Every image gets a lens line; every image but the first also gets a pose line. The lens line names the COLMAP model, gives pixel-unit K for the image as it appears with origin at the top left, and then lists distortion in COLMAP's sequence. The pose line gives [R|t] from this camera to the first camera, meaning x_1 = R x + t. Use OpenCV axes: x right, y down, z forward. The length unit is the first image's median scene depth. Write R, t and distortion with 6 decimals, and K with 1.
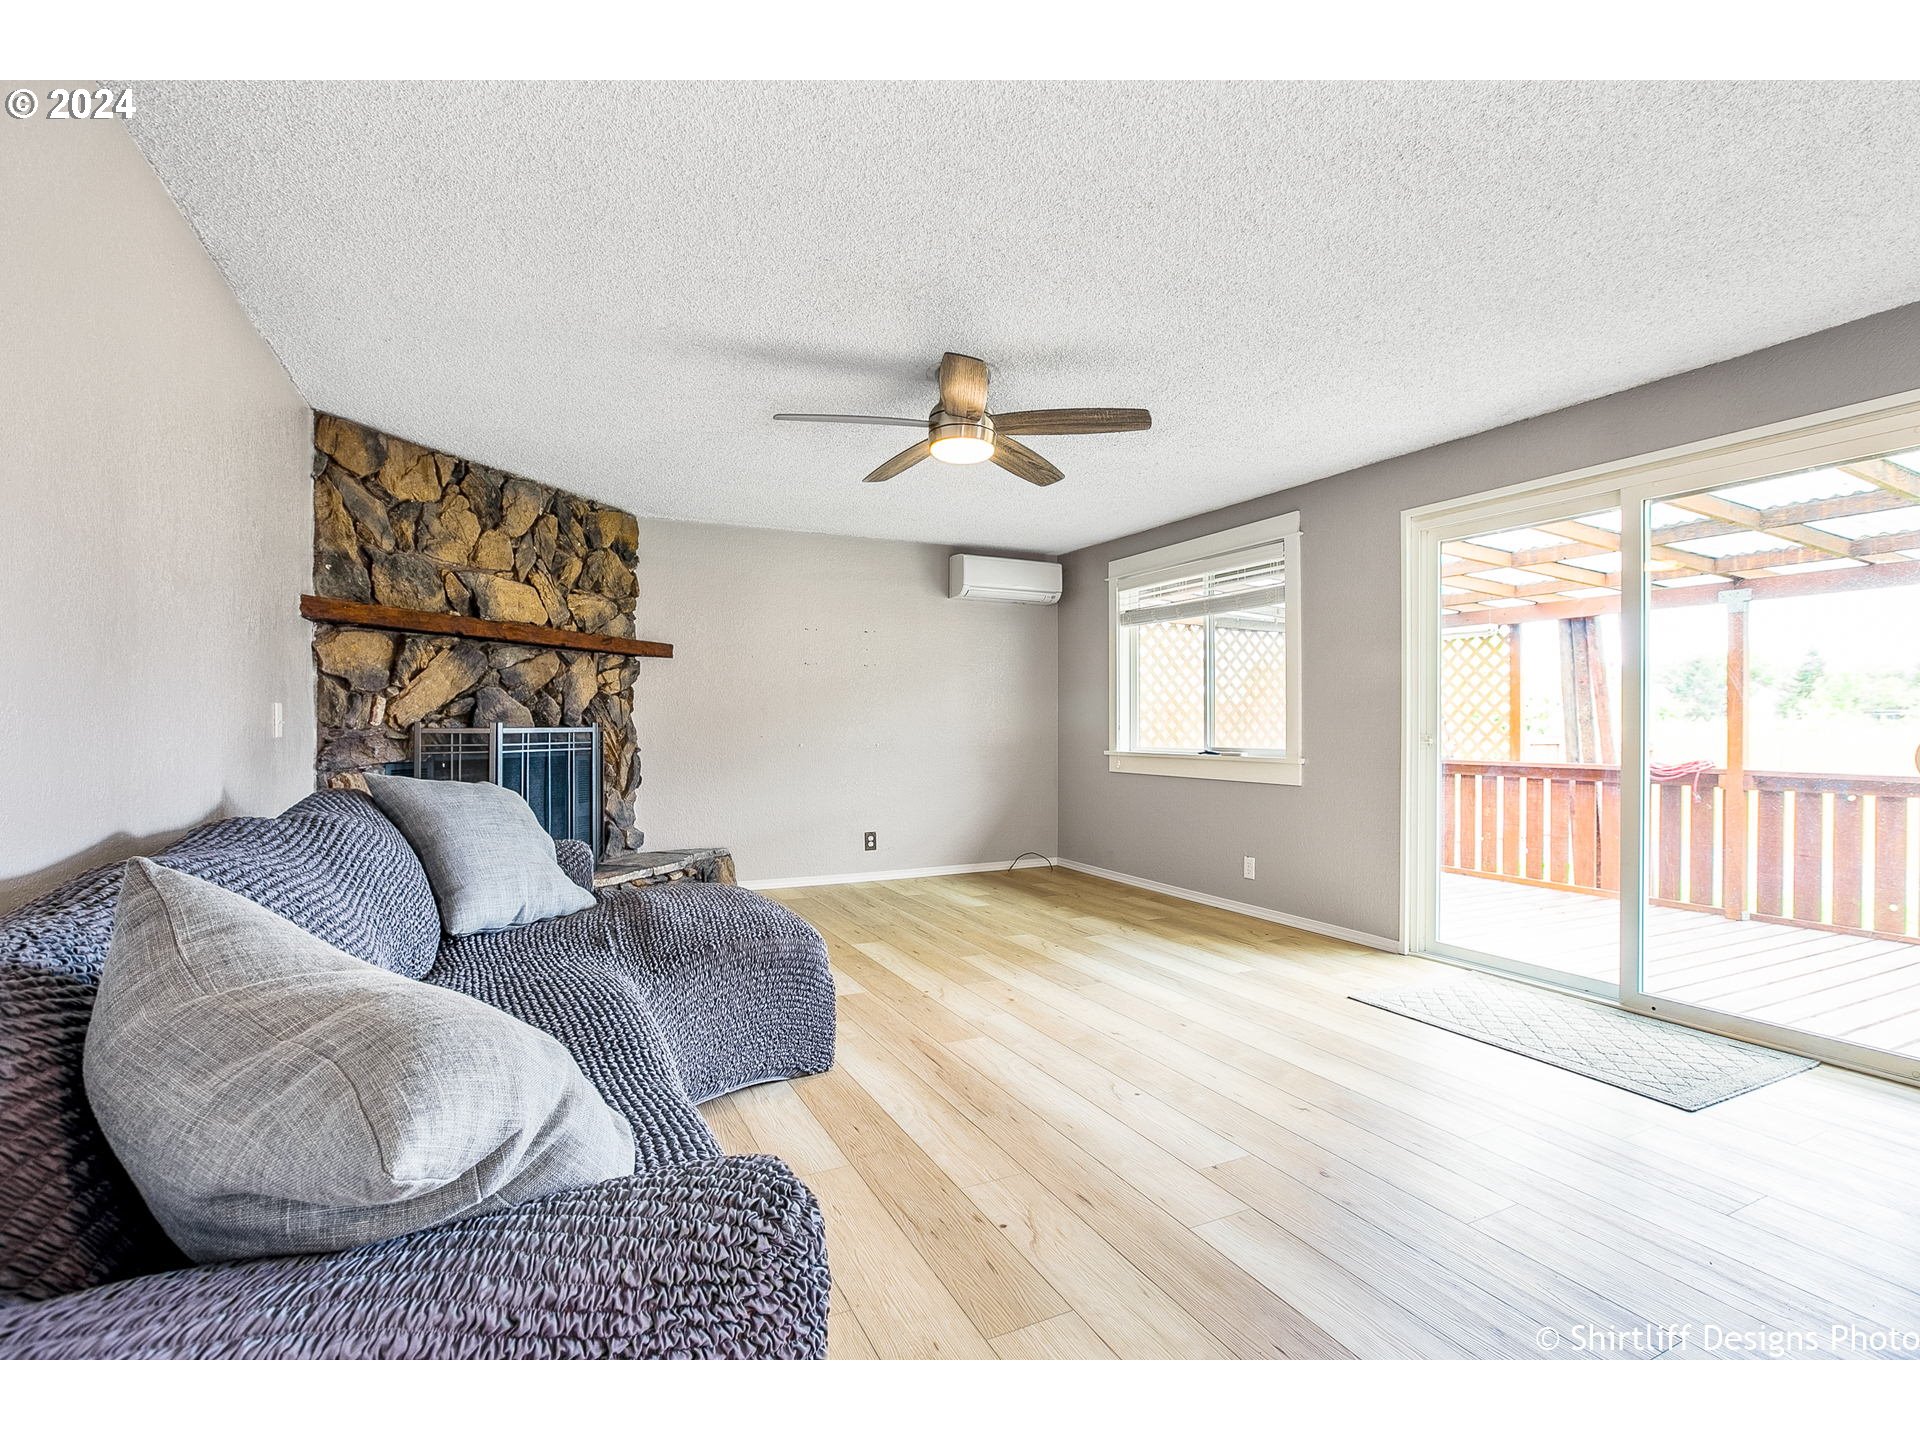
lens RADIAL K [[877.7, 0, 951.8], [0, 877.7, 727.6], [0, 0, 1]] dist [0.005065, 0.000415]
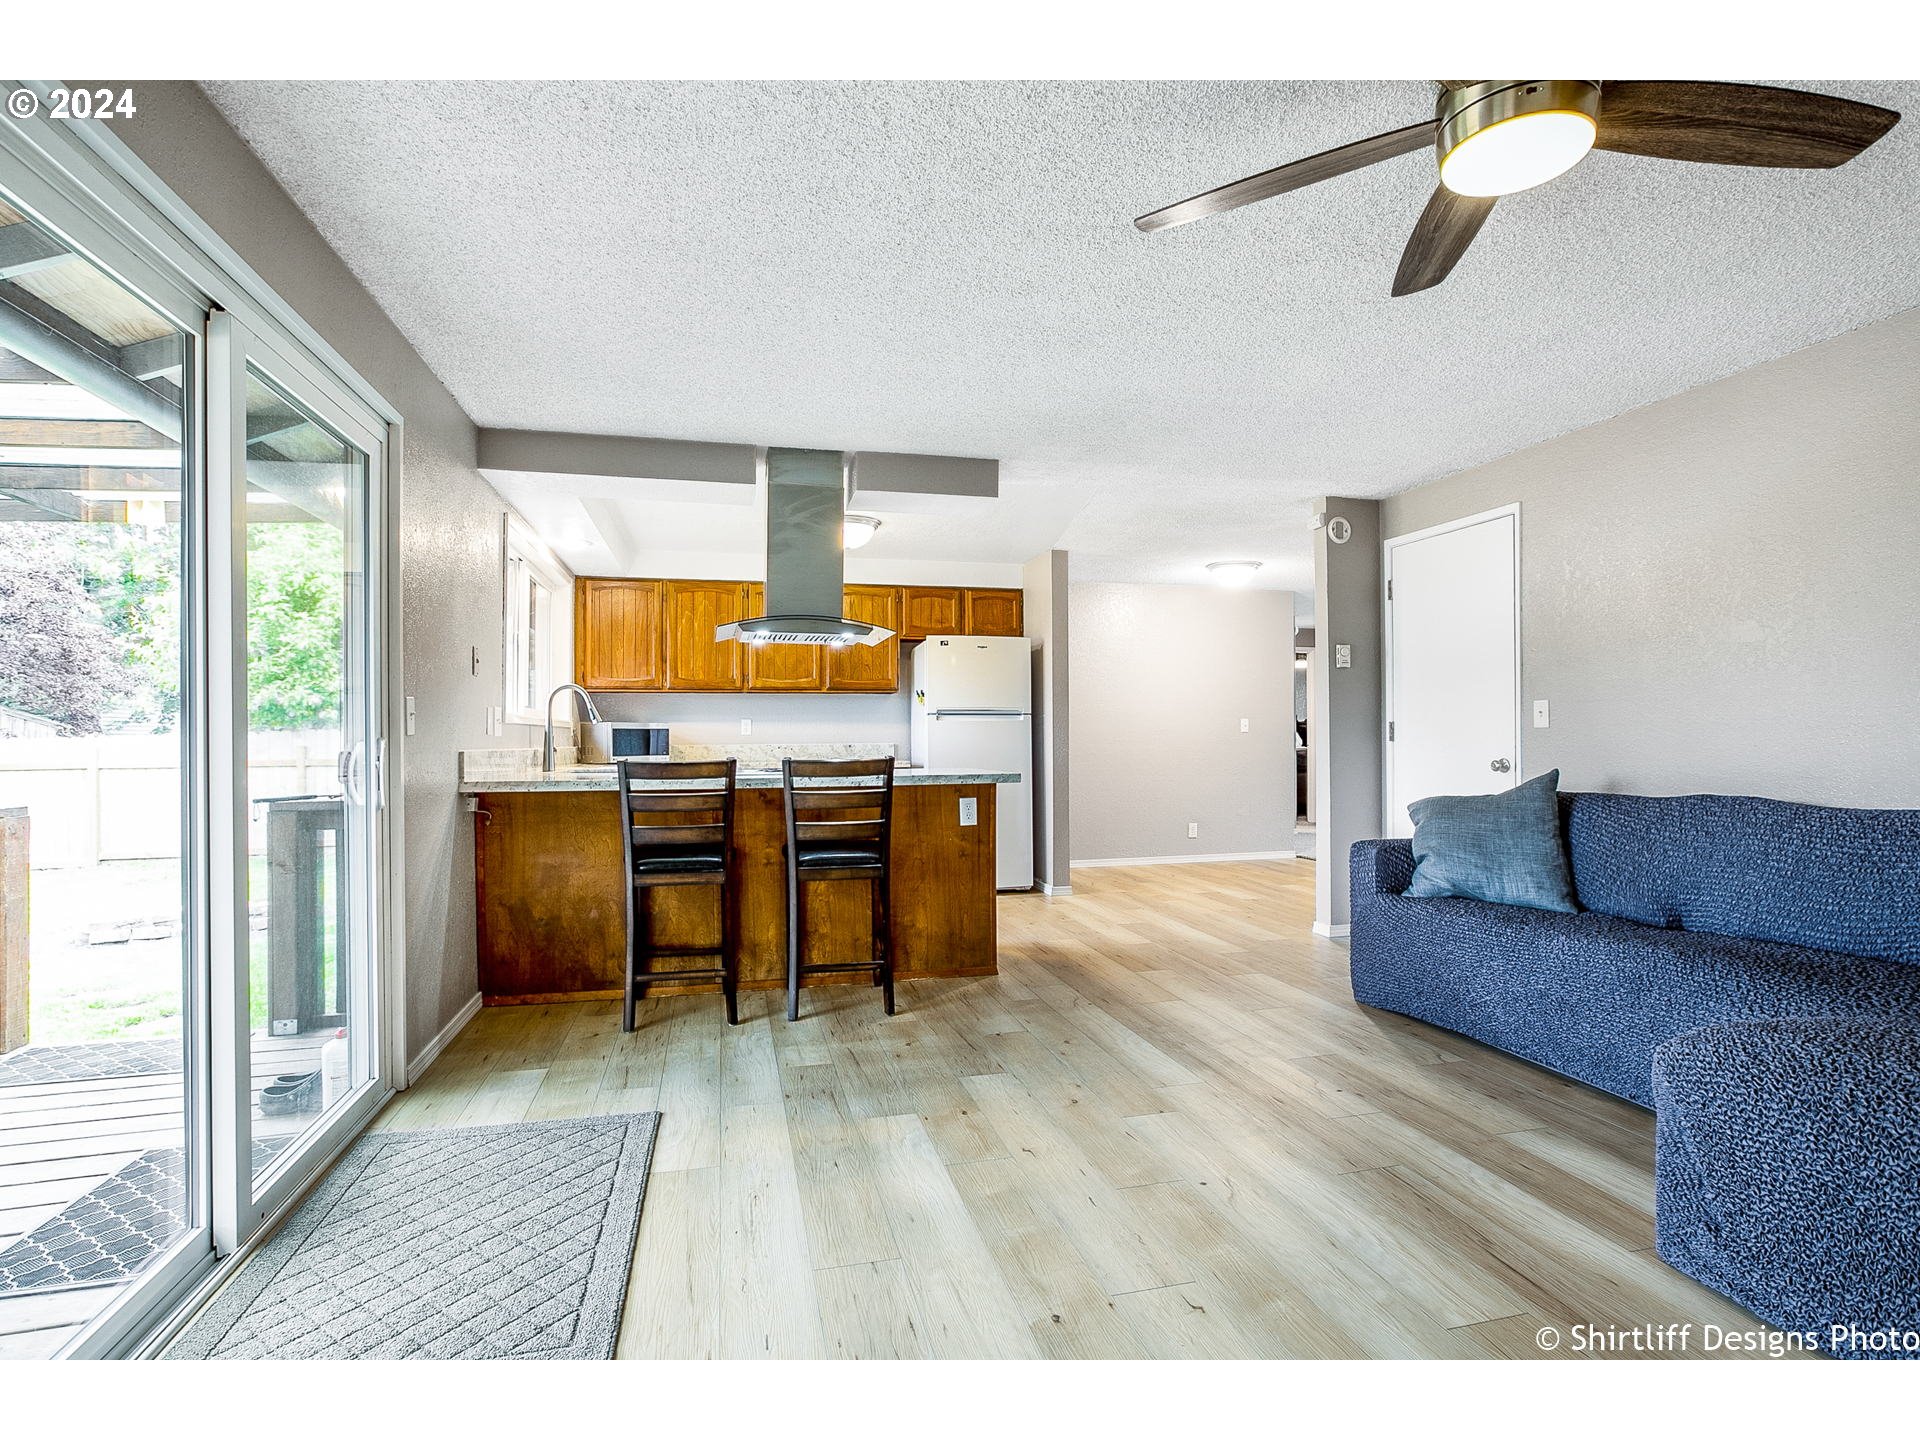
lens RADIAL K [[967.6, 0, 953.3], [0, 967.6, 725.2], [0, 0, 1]] dist [-0.014798, 0.007928]
pose [[-0.977261, 0.004702, 0.211986, 0.113107], [0.004763, 0.999989, -0.000222, -0.006129], [-0.211985, 0.000793, -0.977273, 0.893595]]
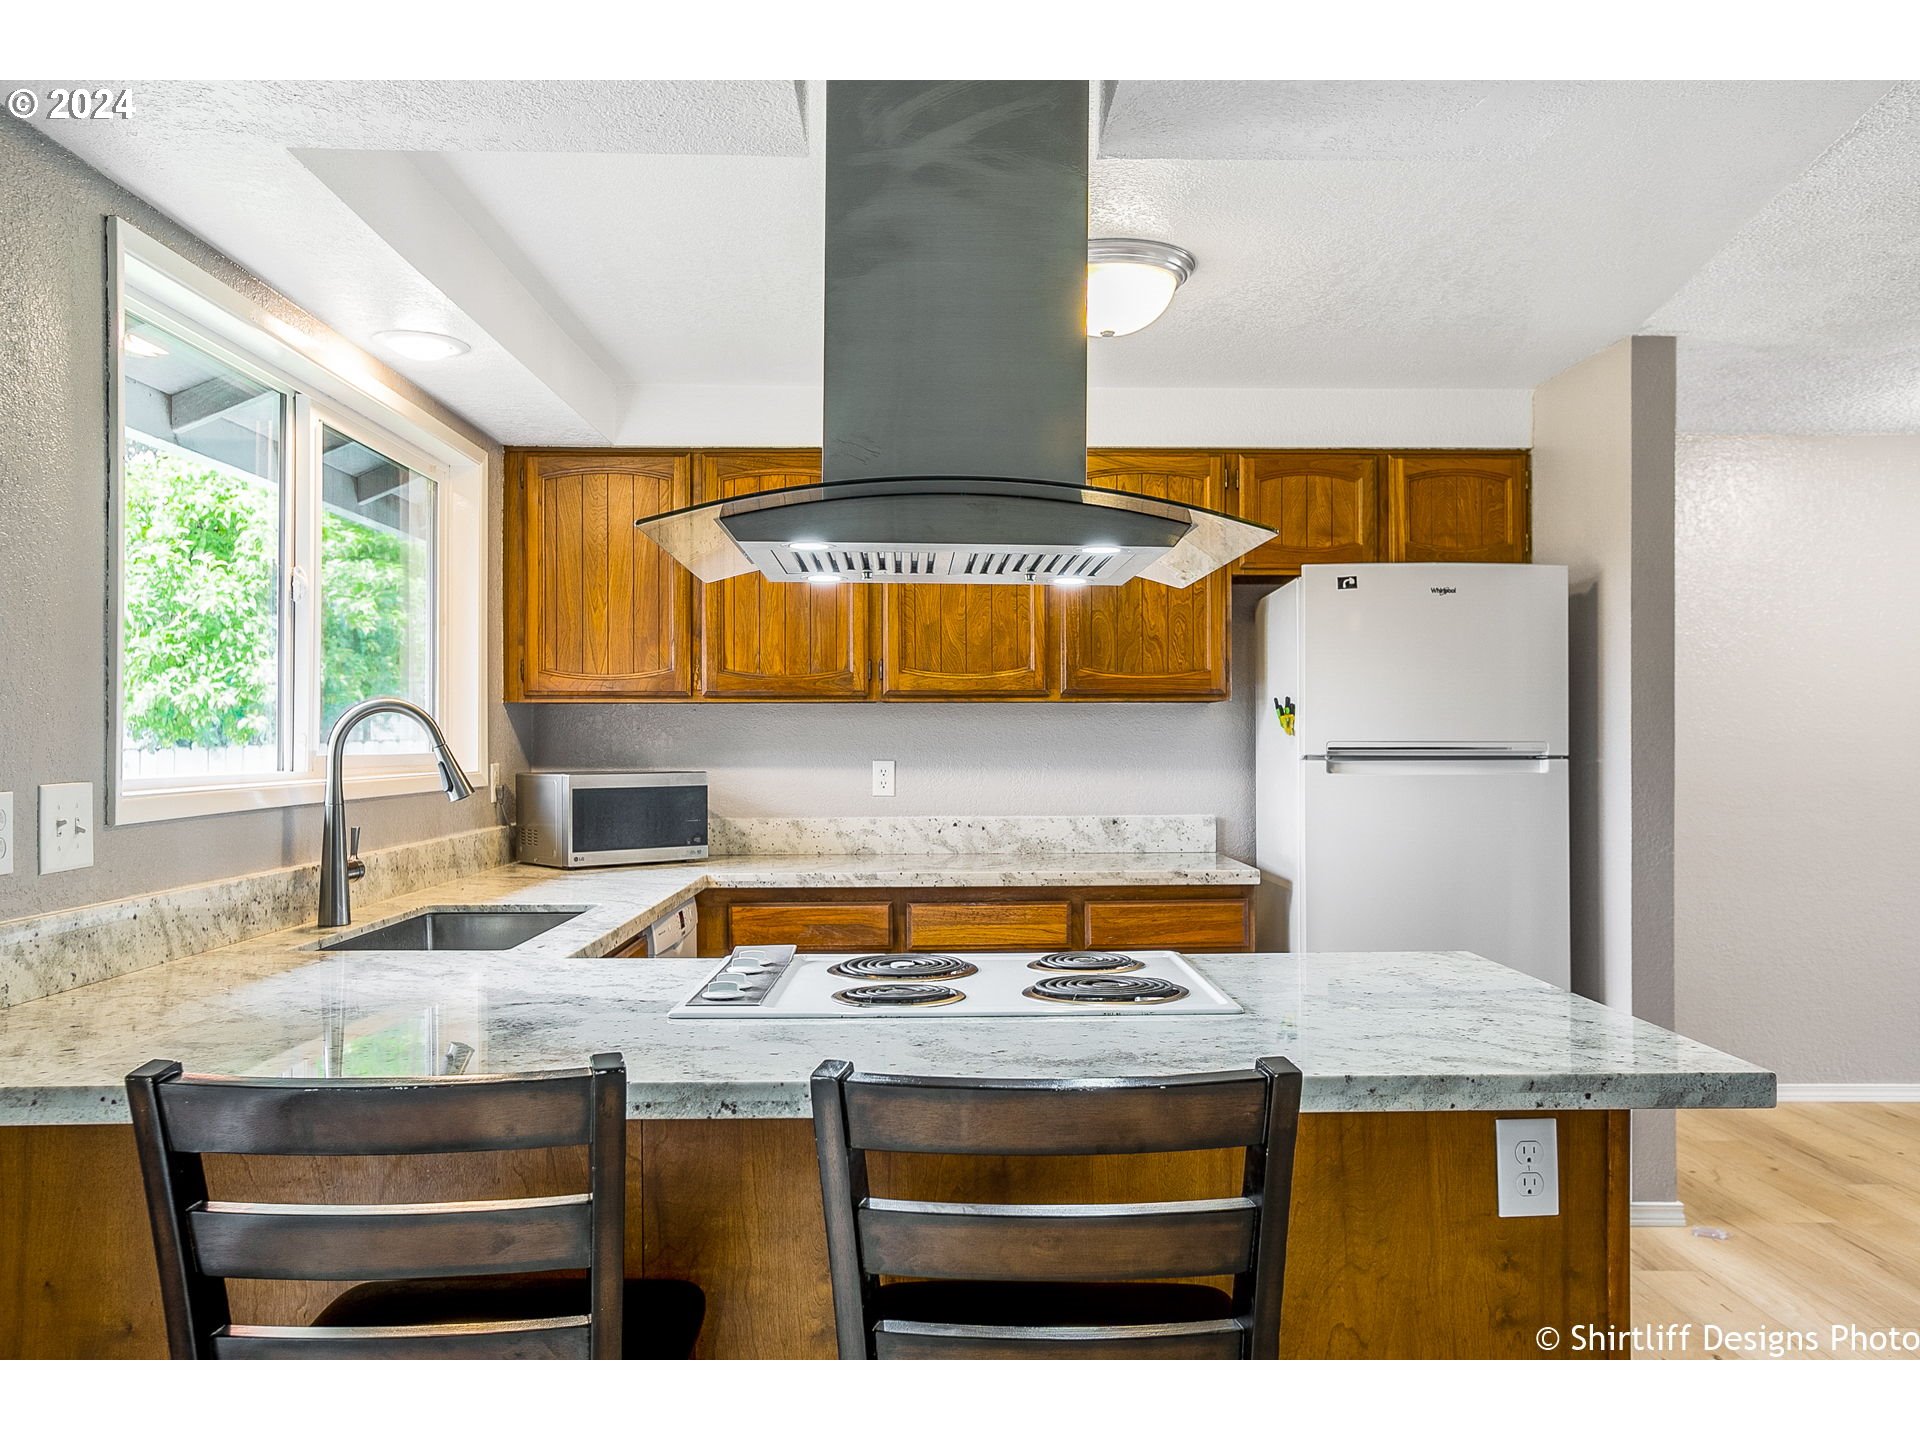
lens RADIAL K [[1472.0, 0, 973.6], [0, 1472.0, 716.2], [0, 0, 1]] dist [-0.010805, 0.010340]
pose [[-0.914104, 0.004203, 0.405458, 0.246061], [0.003414, 0.999991, -0.002671, -0.038695], [-0.405466, -0.001057, -0.914110, 0.486486]]
